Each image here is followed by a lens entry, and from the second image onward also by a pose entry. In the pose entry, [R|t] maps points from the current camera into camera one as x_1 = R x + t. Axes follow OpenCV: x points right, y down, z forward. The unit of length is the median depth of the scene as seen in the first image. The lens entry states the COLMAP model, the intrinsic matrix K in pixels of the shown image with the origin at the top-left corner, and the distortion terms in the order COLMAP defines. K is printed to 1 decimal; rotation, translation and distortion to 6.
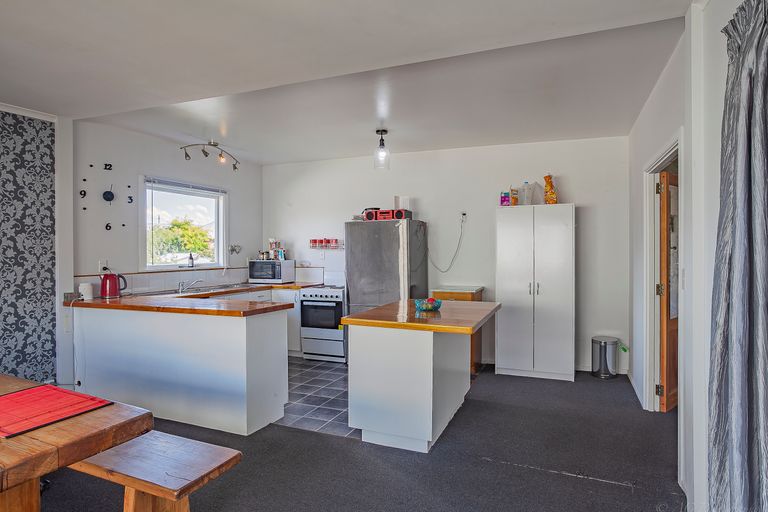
lens RADIAL K [[442.0, 0, 384.0], [0, 442.0, 256.0], [0, 0, 1]] dist [-0.061329, 0.051613]
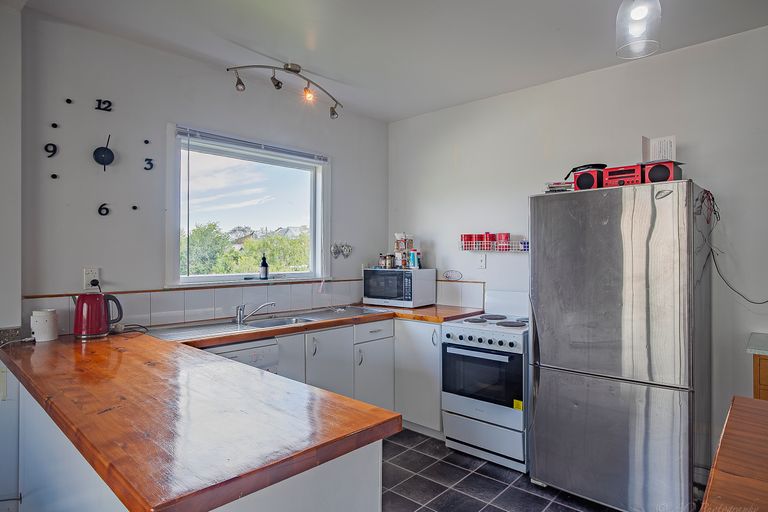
lens RADIAL K [[442.0, 0, 384.0], [0, 442.0, 256.0], [0, 0, 1]] dist [-0.061329, 0.051613]
pose [[0.939576, 0.006722, -0.342274, -0.069033], [-0.009406, 0.999937, -0.006184, -0.004645], [0.342211, 0.009030, 0.939580, 0.452354]]
